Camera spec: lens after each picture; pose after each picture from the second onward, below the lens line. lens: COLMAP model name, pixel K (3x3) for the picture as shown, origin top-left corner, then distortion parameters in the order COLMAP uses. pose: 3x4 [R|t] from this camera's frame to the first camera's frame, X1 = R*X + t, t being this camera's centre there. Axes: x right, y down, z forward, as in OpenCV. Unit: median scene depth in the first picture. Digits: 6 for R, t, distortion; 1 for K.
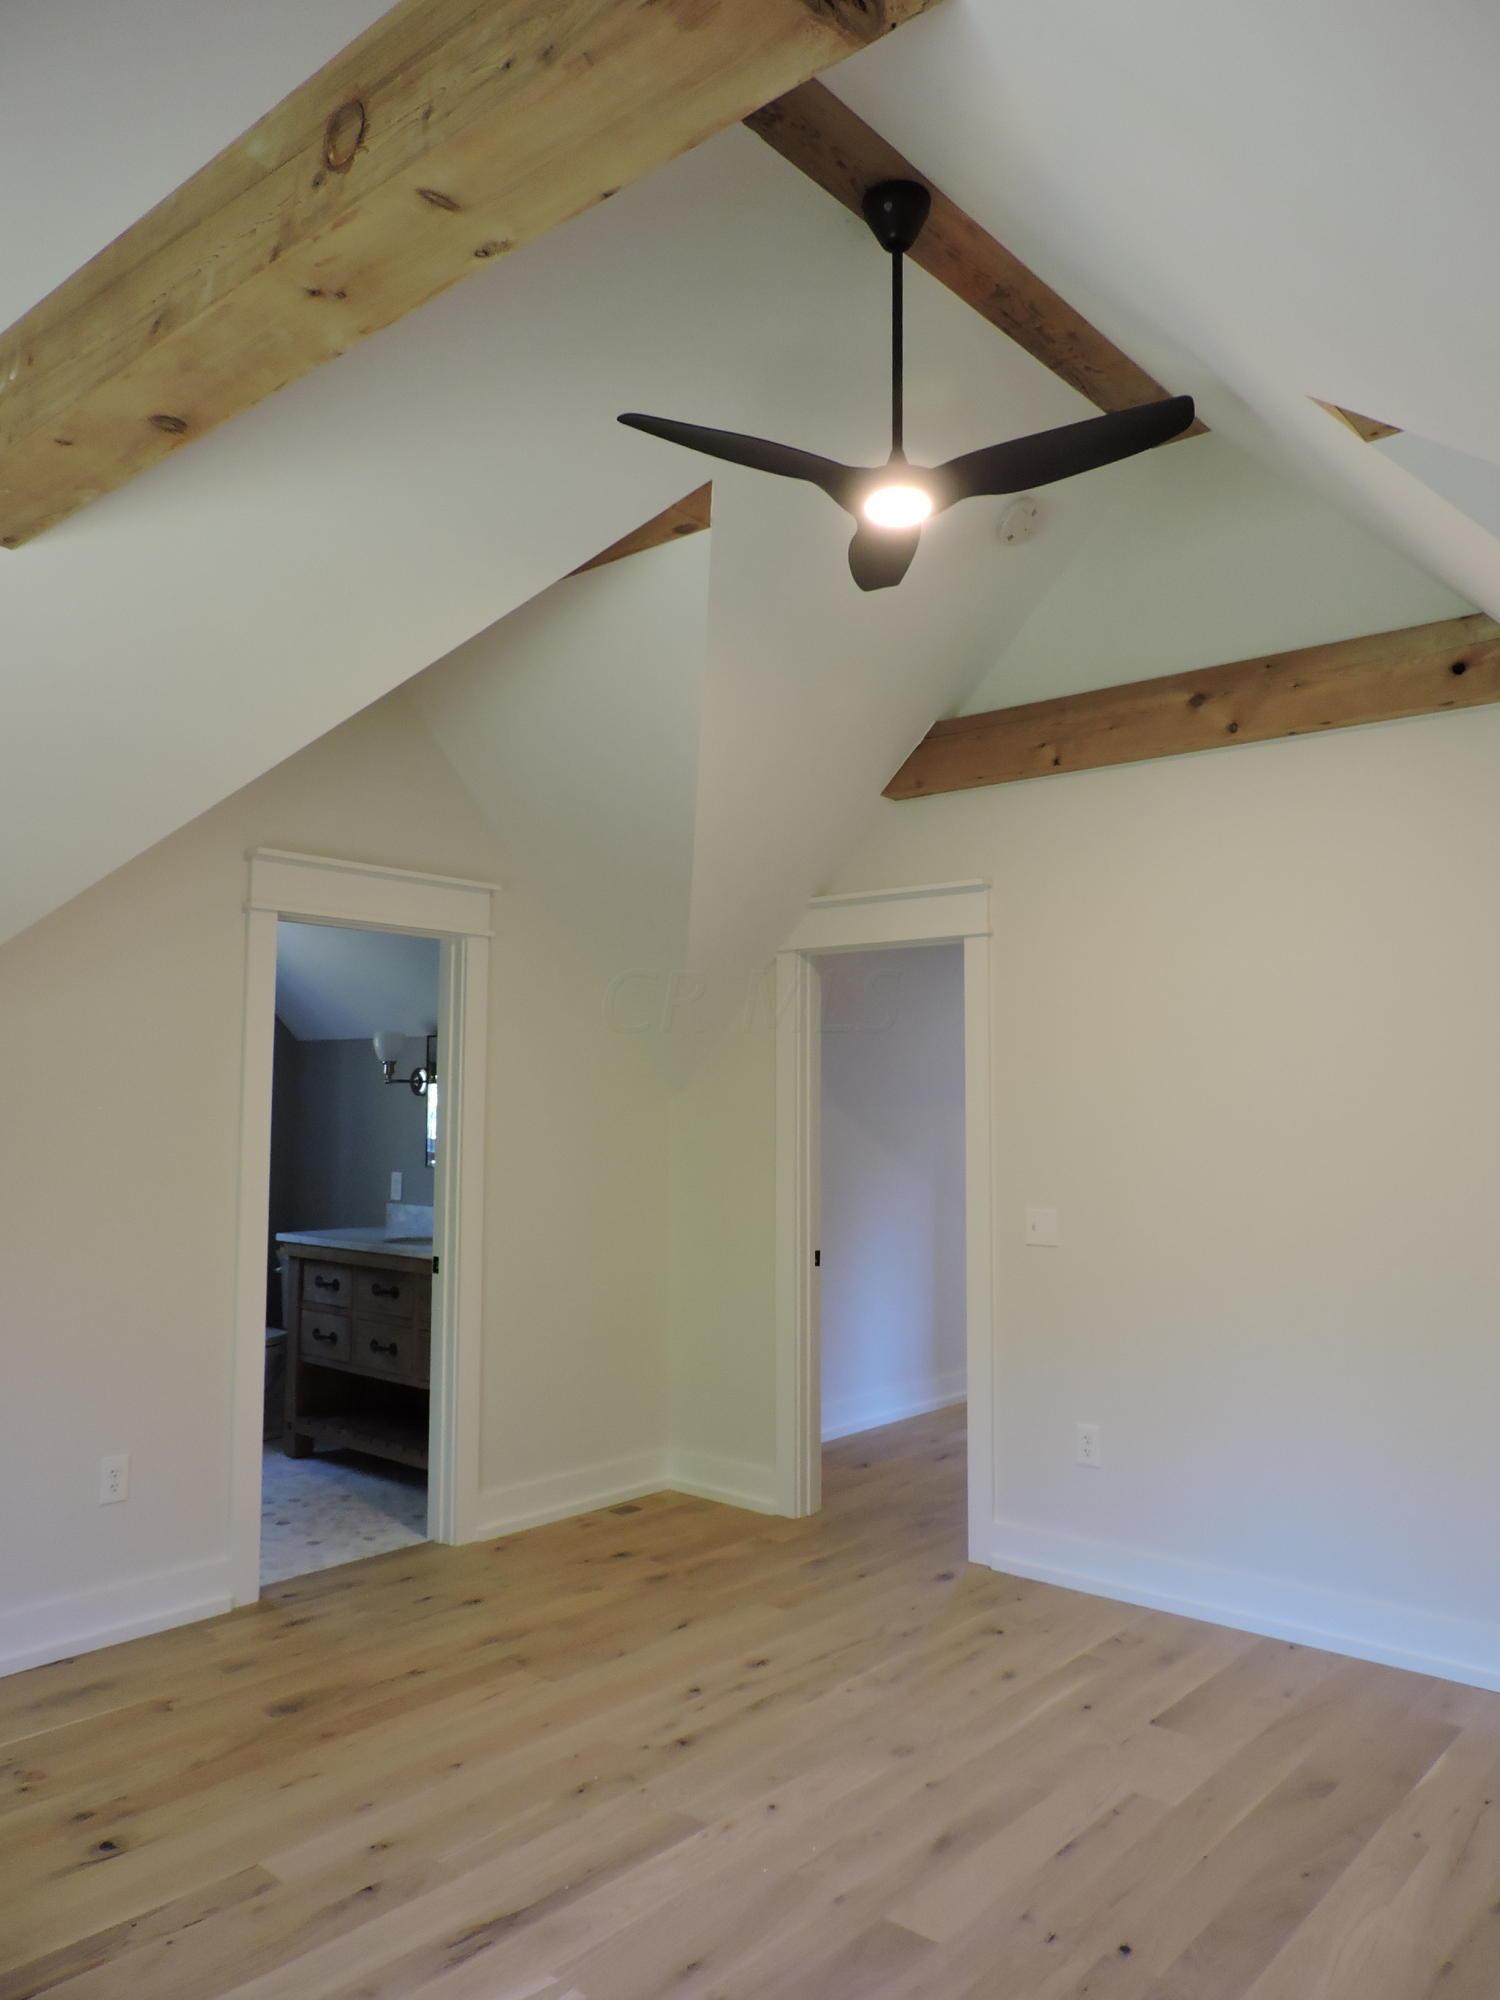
lens RADIAL K [[1430.8, 0, 734.8], [0, 1430.8, 1005.6], [0, 0, 1]] dist [-0.019567, 0.009107]
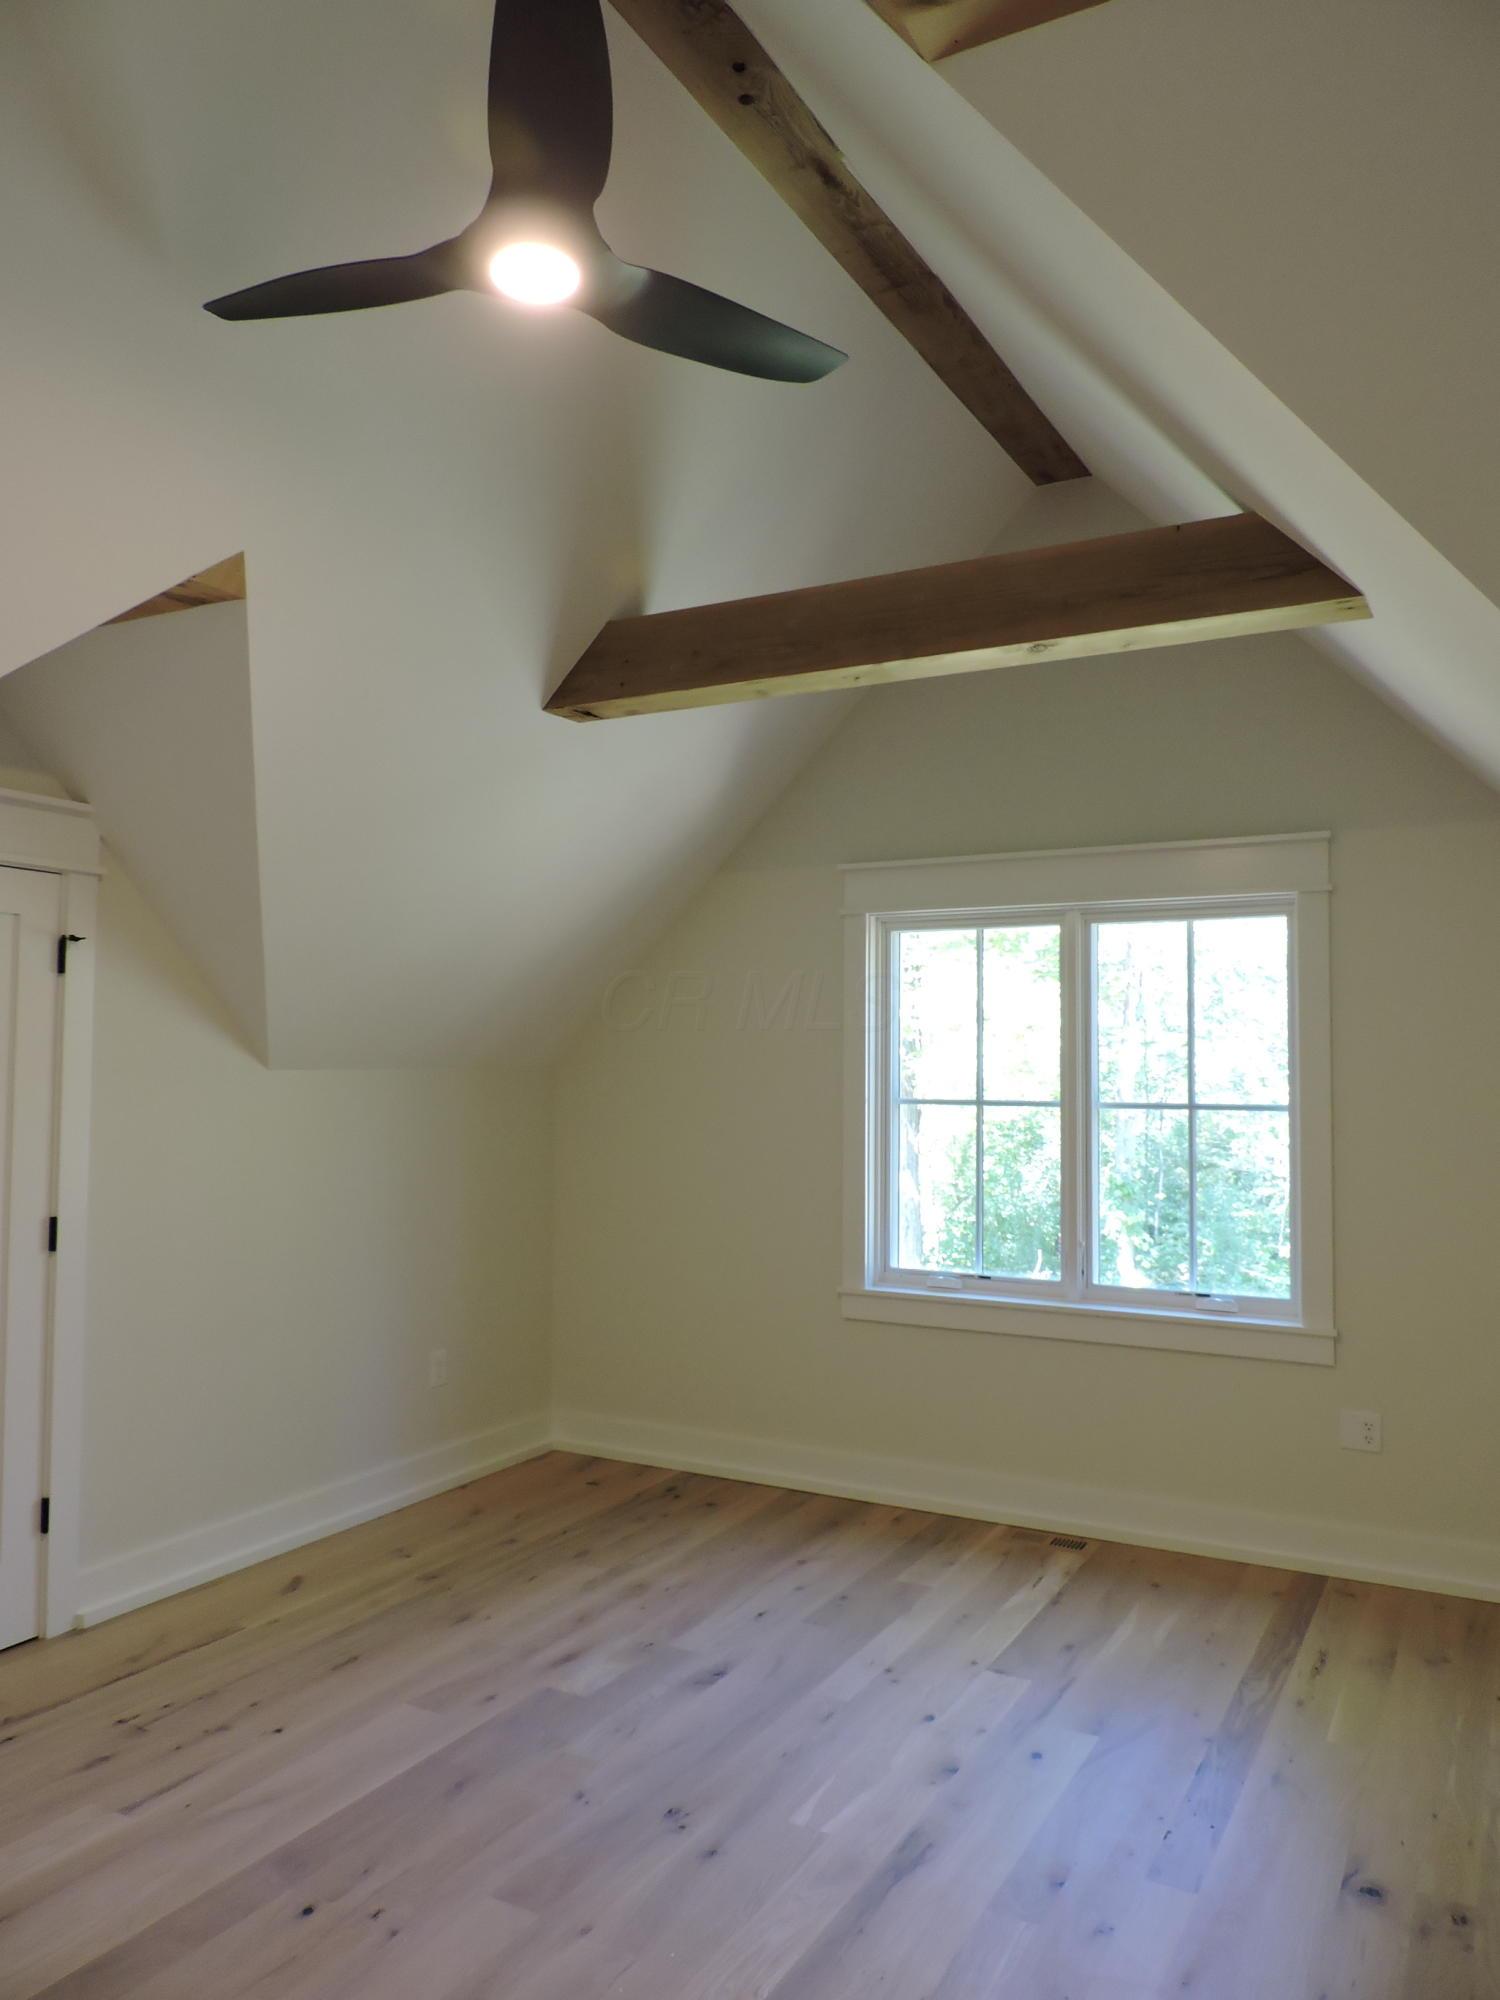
lens RADIAL K [[1430.8, 0, 749.5], [0, 1430.8, 1001.0], [0, 0, 1]] dist [-0.019567, 0.009107]
pose [[-0.977823, -0.021876, -0.208289, 0.183113], [0.005002, 0.991807, -0.127650, 0.136163], [0.209375, -0.125861, -0.969702, 2.068288]]
